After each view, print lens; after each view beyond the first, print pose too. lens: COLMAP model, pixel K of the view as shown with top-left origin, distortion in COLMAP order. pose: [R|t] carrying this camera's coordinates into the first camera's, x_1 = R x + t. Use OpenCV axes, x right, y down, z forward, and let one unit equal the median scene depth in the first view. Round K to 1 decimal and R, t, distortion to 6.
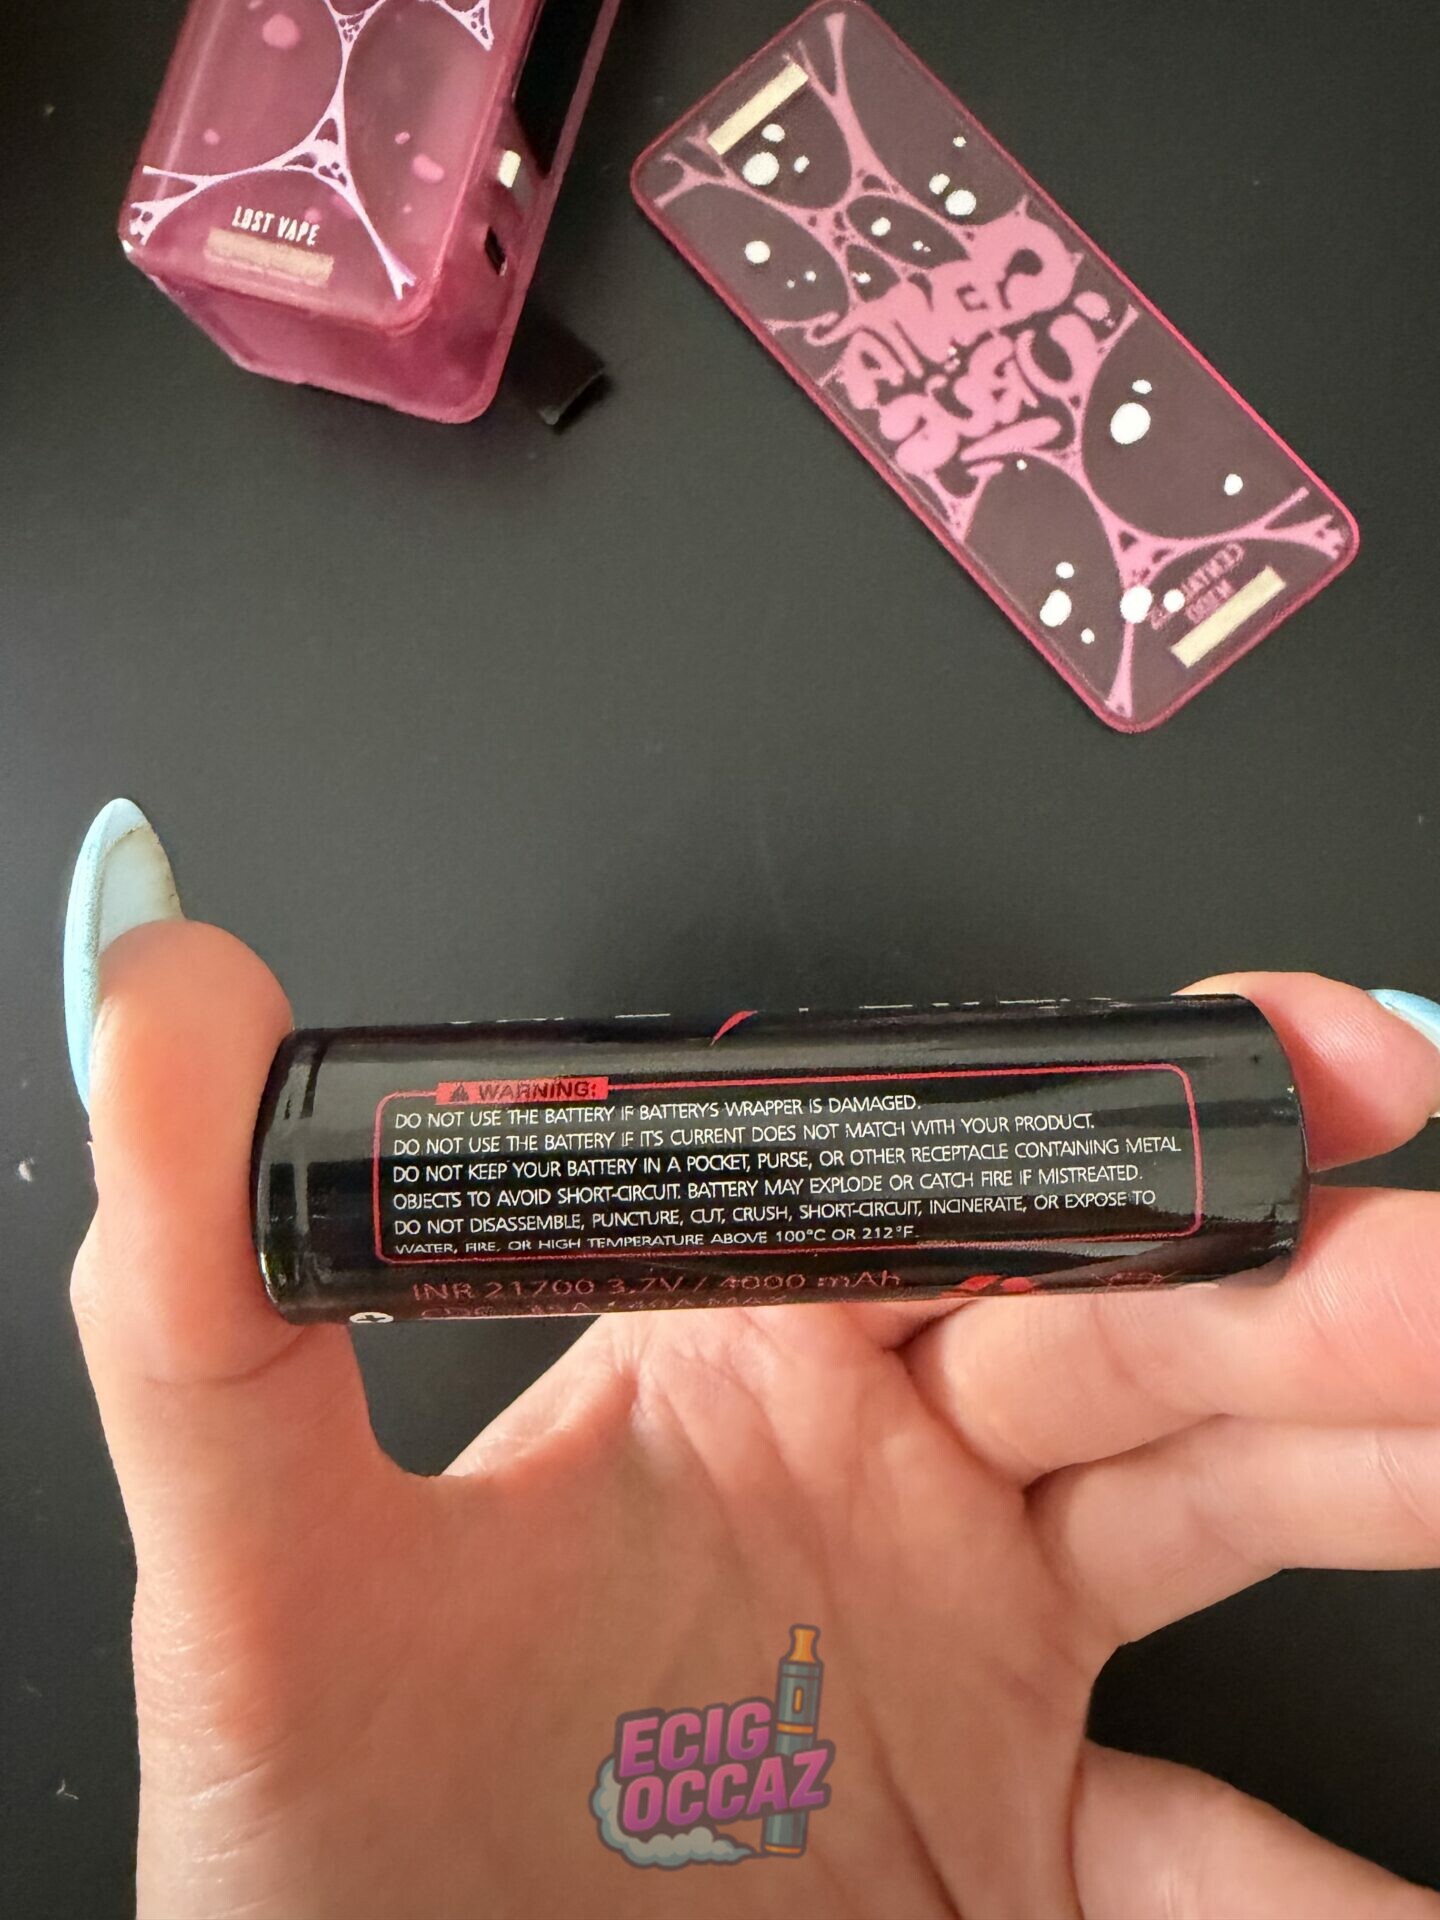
lens RADIAL K [[1396.4, 0, 721.3], [0, 1396.4, 866.8], [0, 0, 1]] dist [-0.008358, 0.001793]
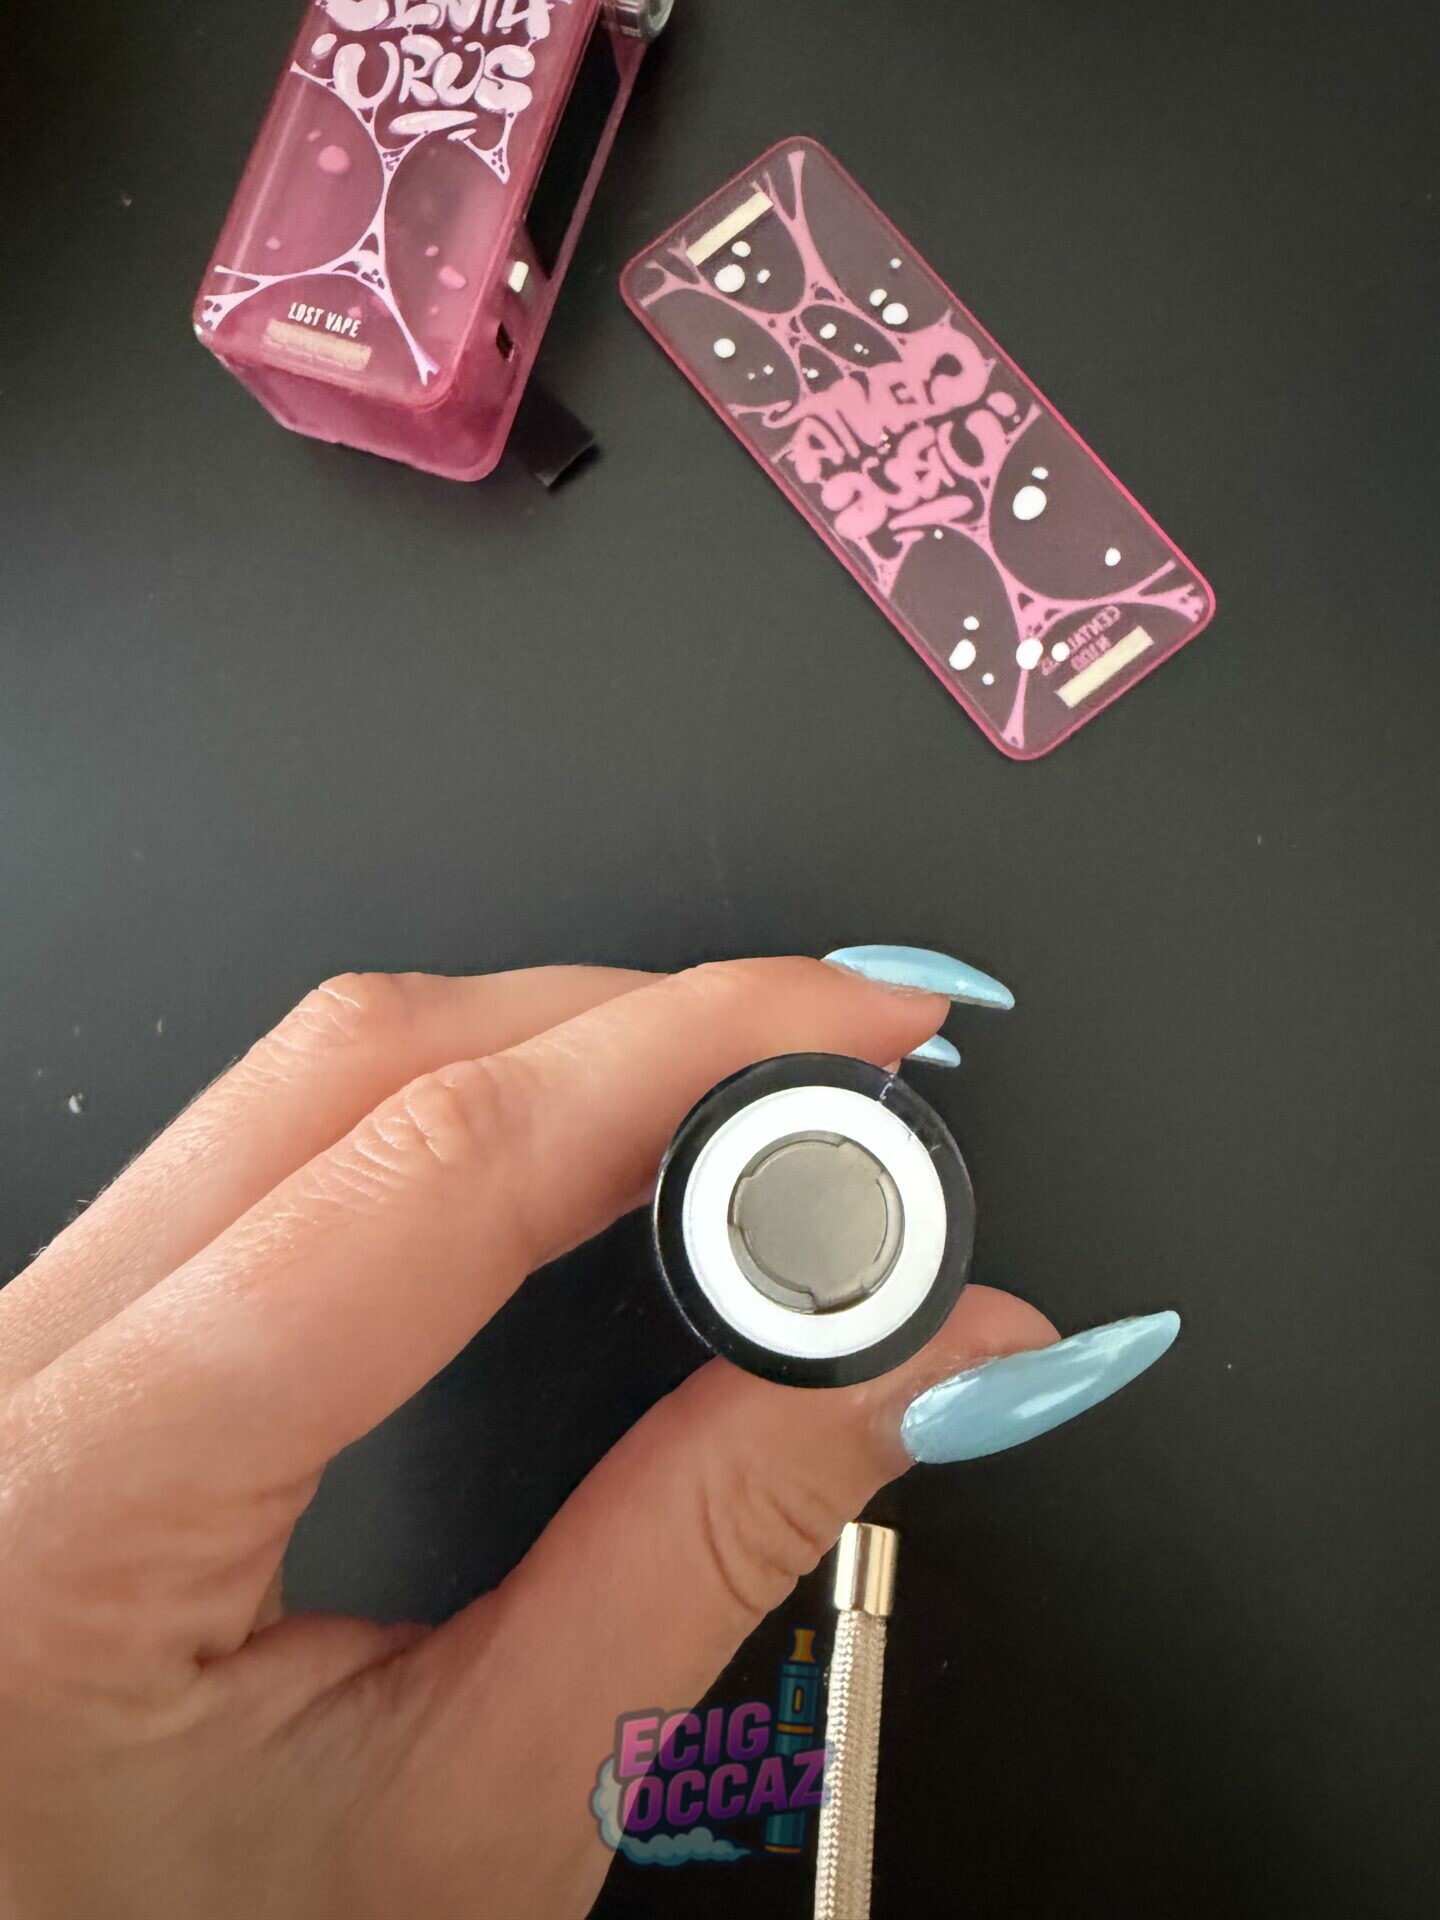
lens RADIAL K [[1396.4, 0, 721.3], [0, 1396.4, 866.8], [0, 0, 1]] dist [-0.008358, 0.001793]
pose [[0.999437, 0.031499, 0.011565, 0.023921], [-0.031287, 0.999347, -0.018086, 0.024360], [-0.012127, 0.017714, 0.999770, -0.188467]]
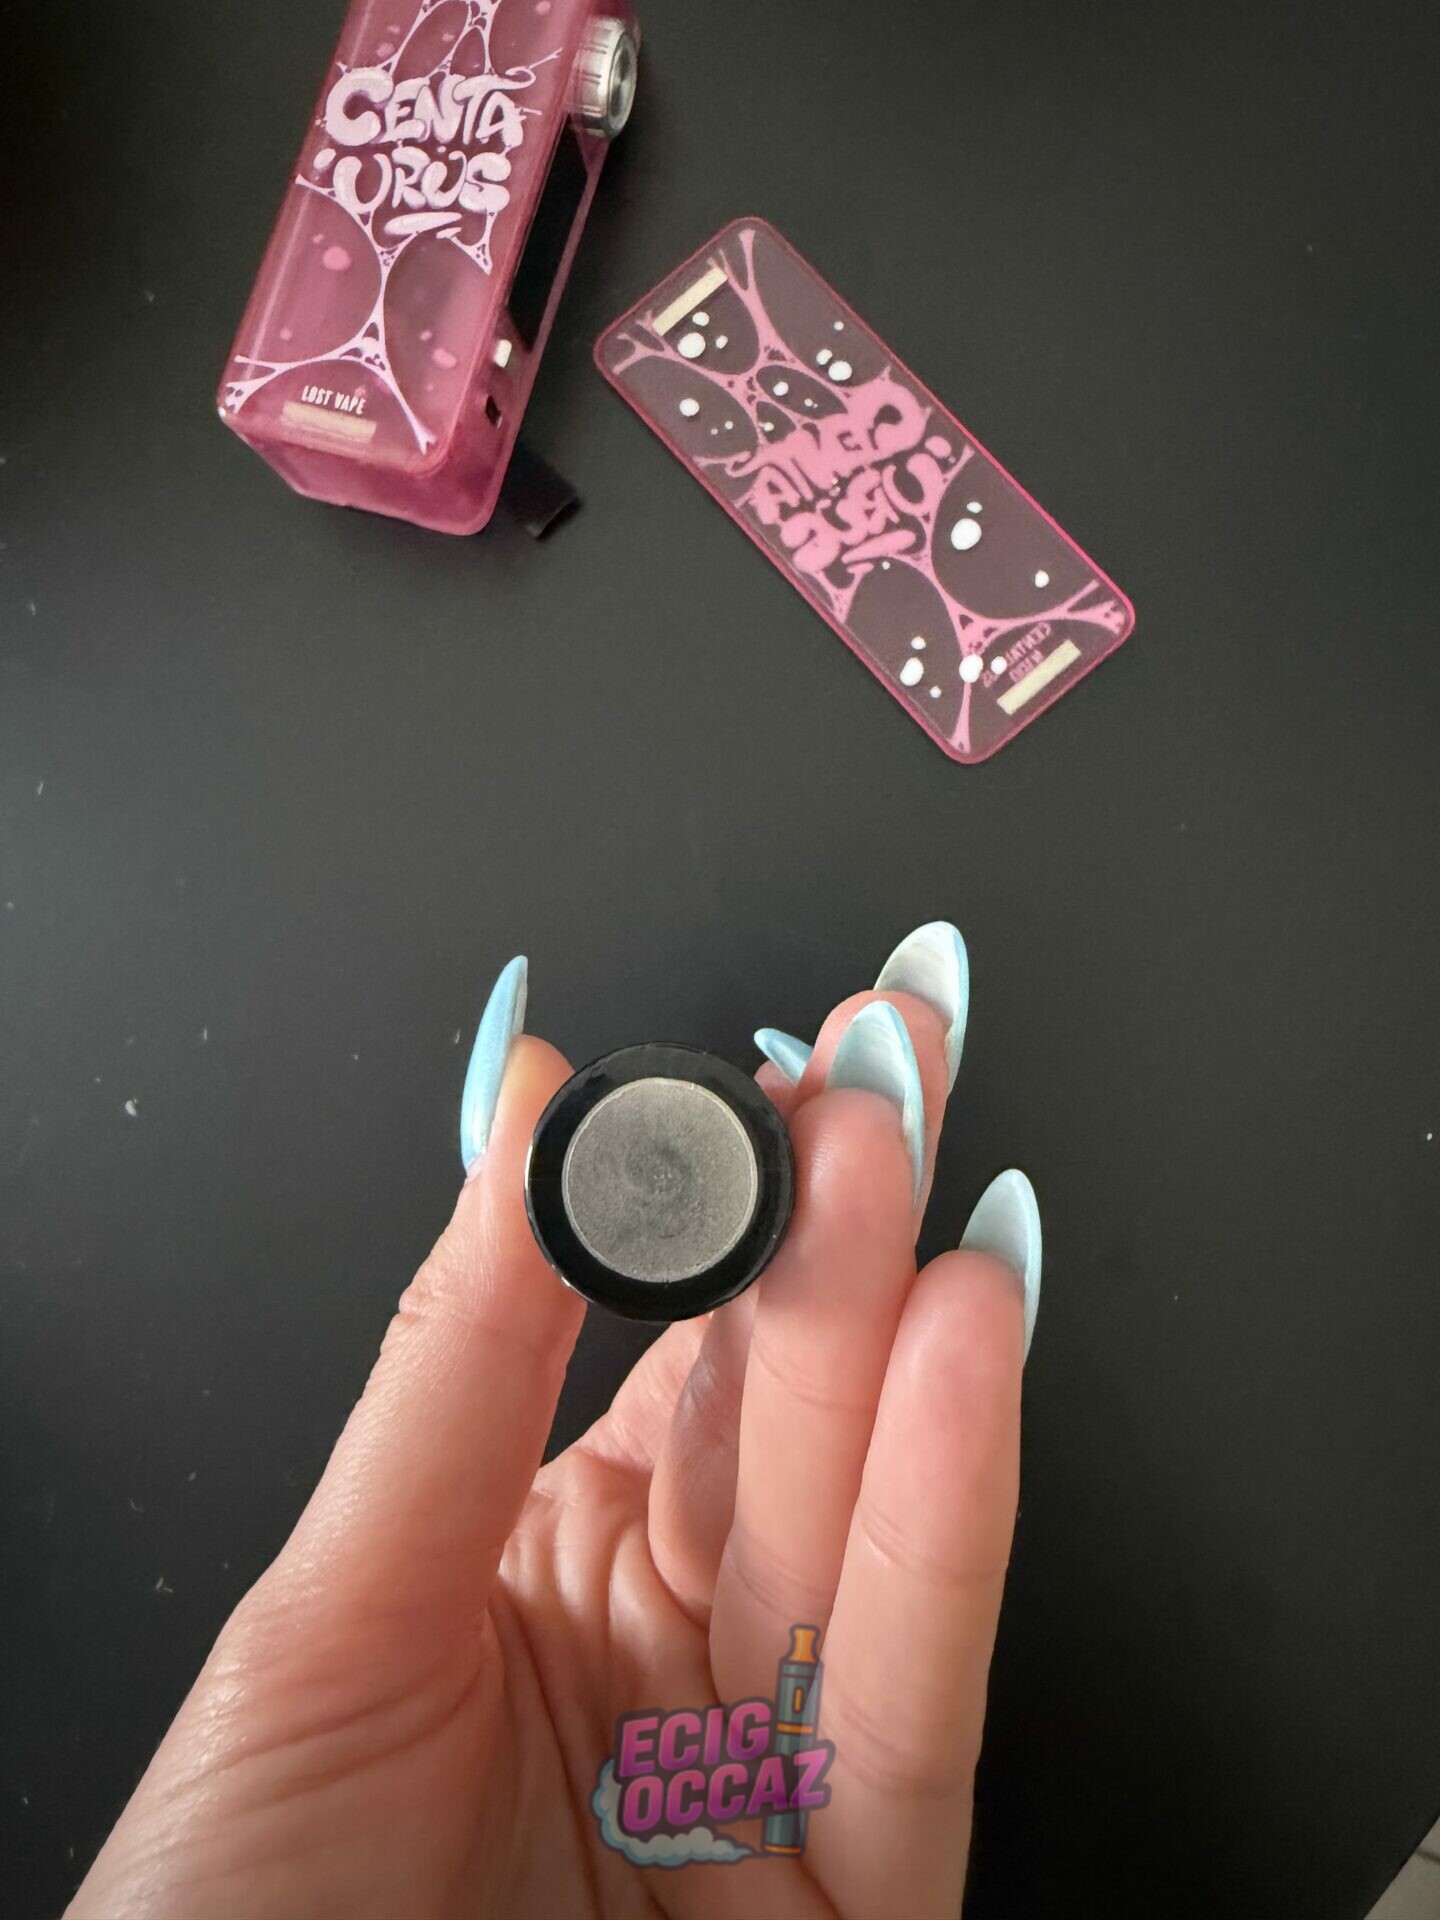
lens RADIAL K [[1396.4, 0, 721.3], [0, 1396.4, 866.8], [0, 0, 1]] dist [-0.008358, 0.001793]
pose [[0.999938, -0.008186, 0.007554, 0.043959], [0.008467, 0.999244, -0.037932, 0.050547], [-0.007237, 0.037993, 0.999252, -0.325527]]
